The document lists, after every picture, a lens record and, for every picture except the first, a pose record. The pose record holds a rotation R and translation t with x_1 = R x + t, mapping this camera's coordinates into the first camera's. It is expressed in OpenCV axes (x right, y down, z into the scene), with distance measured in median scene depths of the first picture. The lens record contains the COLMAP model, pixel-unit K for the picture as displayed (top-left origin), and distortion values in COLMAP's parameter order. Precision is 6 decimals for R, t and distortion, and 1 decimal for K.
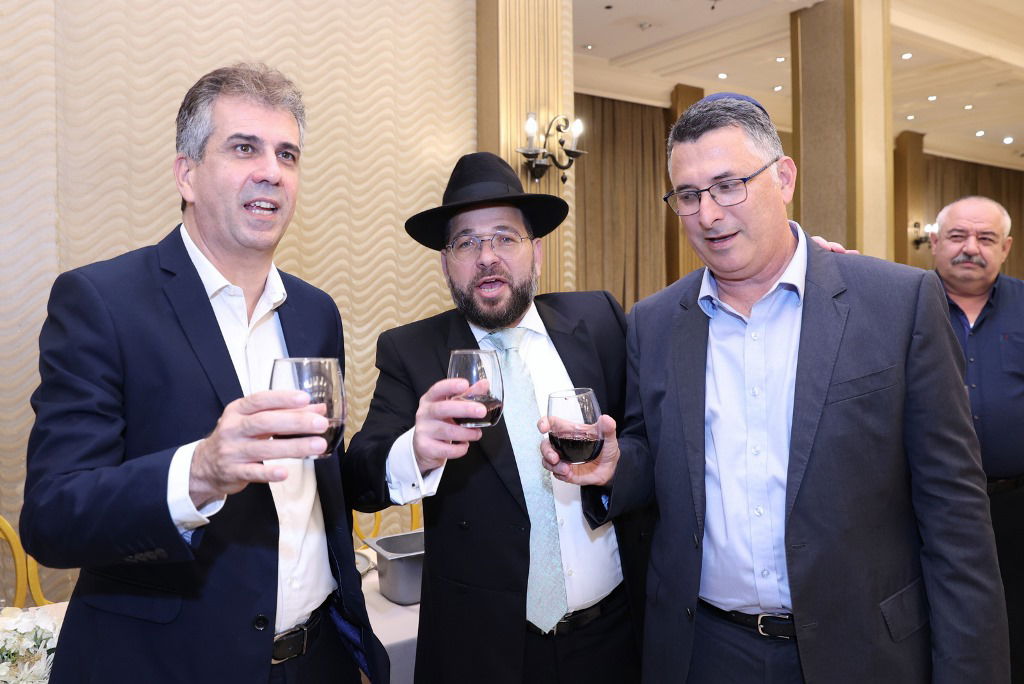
lens RADIAL K [[706.6, 0, 512.0], [0, 706.6, 342.0], [0, 0, 1]] dist [0.003130, 0.066864]
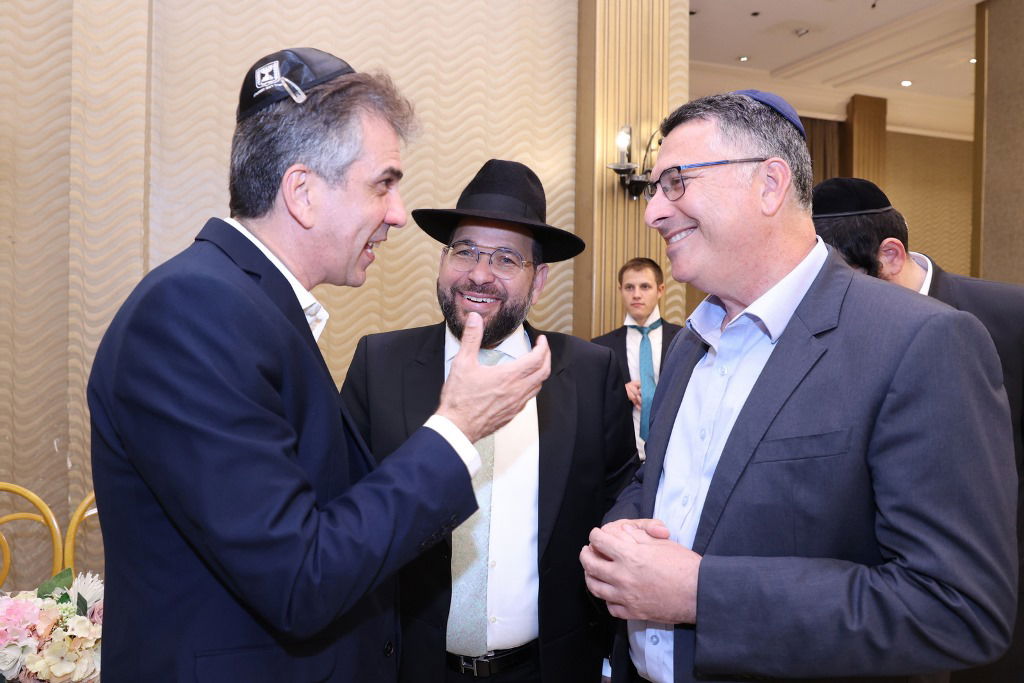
lens RADIAL K [[710.8, 0, 512.1], [0, 710.8, 353.9], [0, 0, 1]] dist [0.003234, 0.049430]
pose [[0.976261, 0.040118, -0.212850, 0.090646], [-0.043149, 0.999022, -0.009615, -0.004901], [0.212256, 0.018571, 0.977038, 0.044257]]
